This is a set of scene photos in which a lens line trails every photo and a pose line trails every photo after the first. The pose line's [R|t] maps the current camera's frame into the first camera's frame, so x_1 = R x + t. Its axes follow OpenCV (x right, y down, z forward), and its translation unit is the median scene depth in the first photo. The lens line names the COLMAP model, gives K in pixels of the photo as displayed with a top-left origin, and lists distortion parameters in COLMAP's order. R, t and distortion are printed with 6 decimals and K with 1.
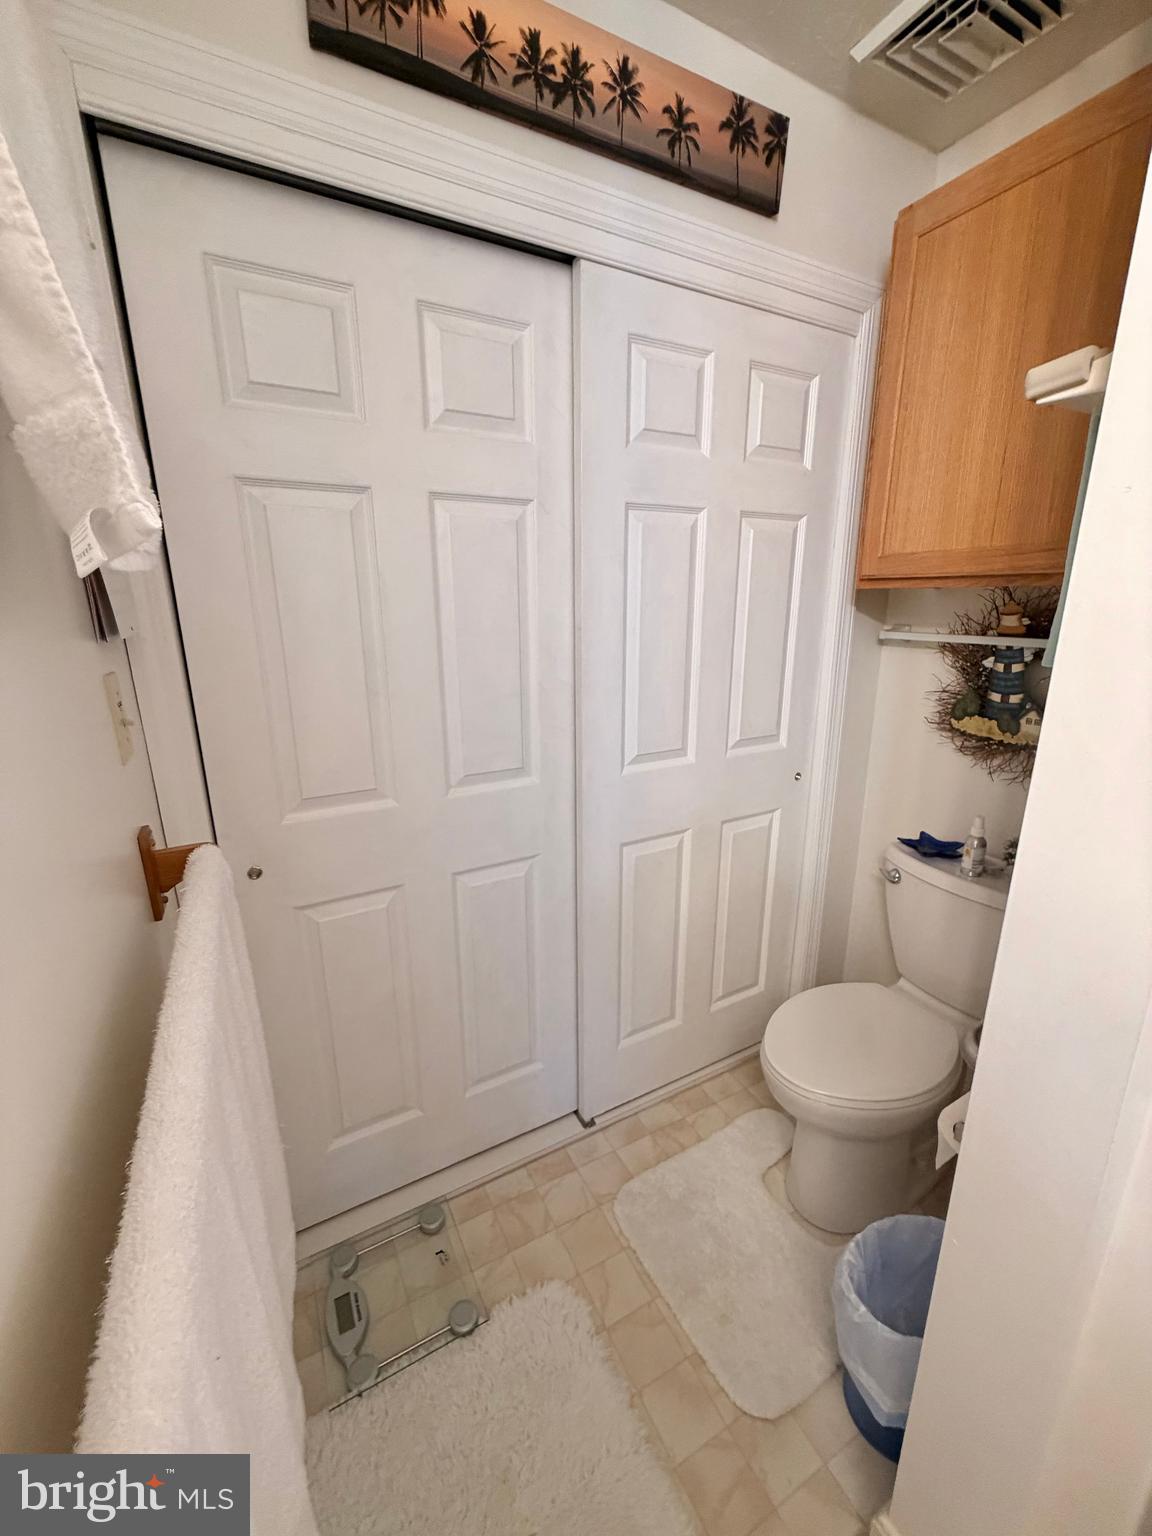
lens RADIAL K [[613.7, 0, 574.2], [0, 613.7, 765.3], [0, 0, 1]] dist [-0.001170, 0.000775]
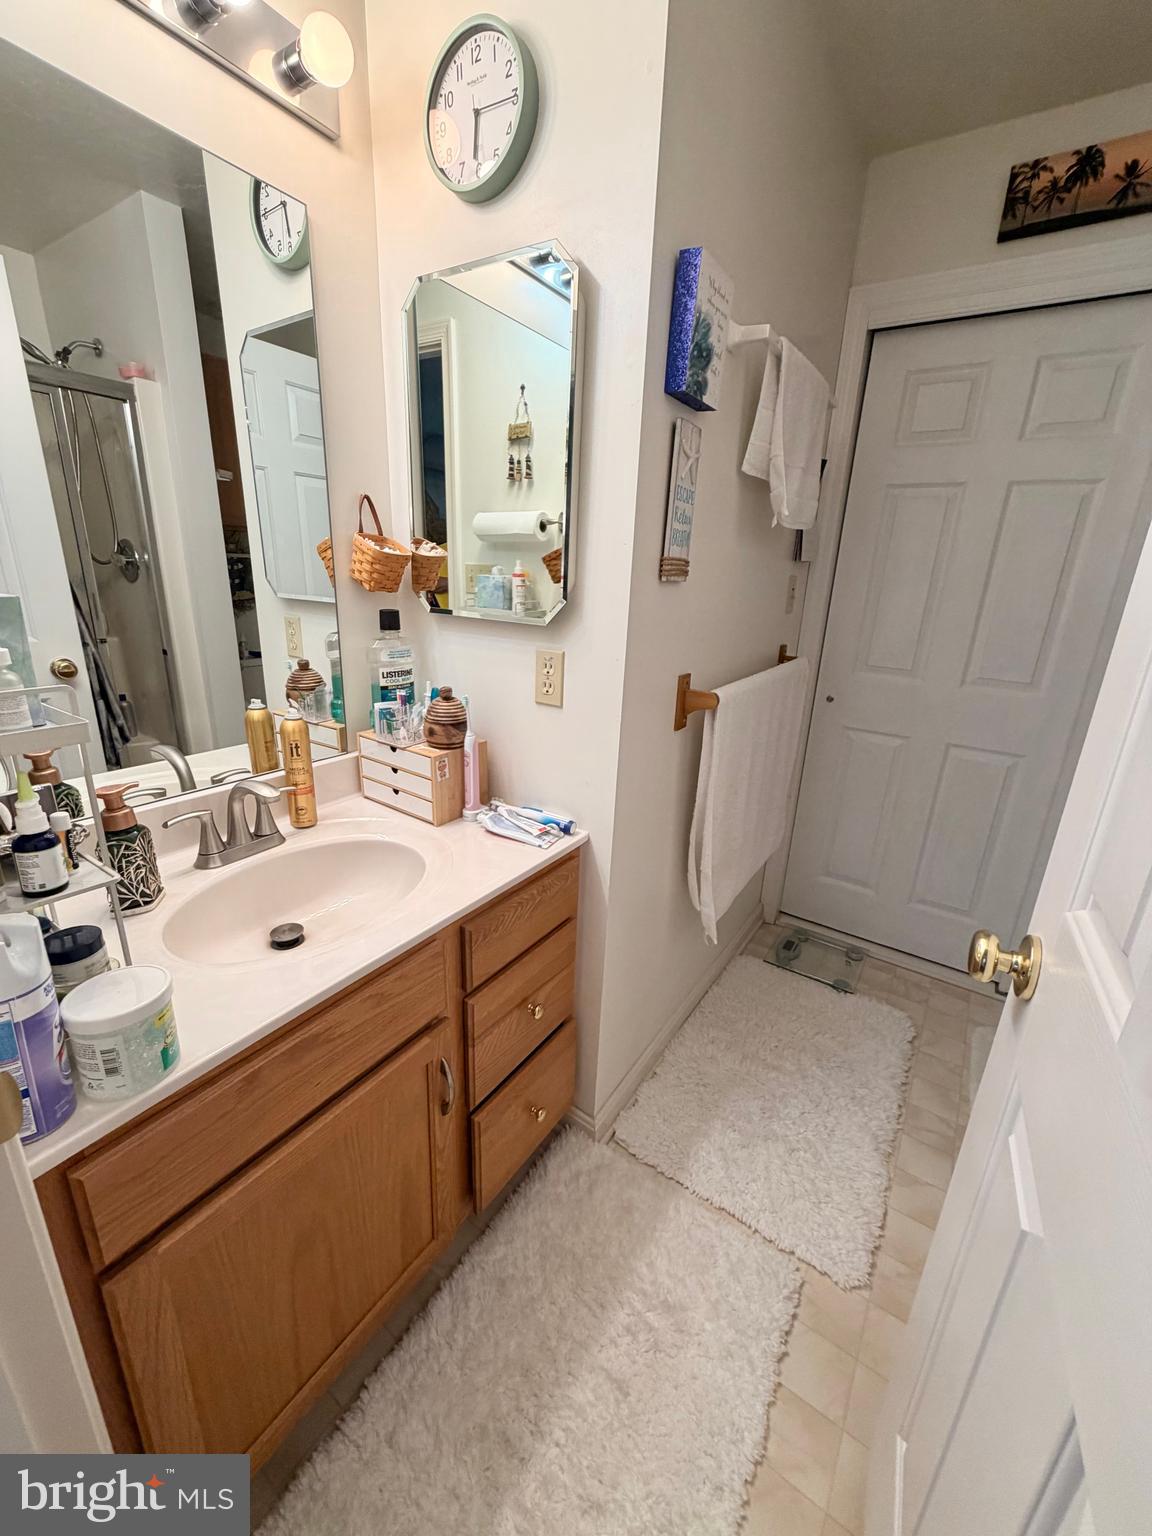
lens RADIAL K [[613.7, 0, 574.2], [0, 613.7, 765.3], [0, 0, 1]] dist [-0.001170, 0.000775]
pose [[0.471967, 0.301411, -0.828492, 0.796578], [-0.270231, 0.943967, 0.189479, 0.246606], [0.839180, 0.134456, 0.526971, -0.677346]]
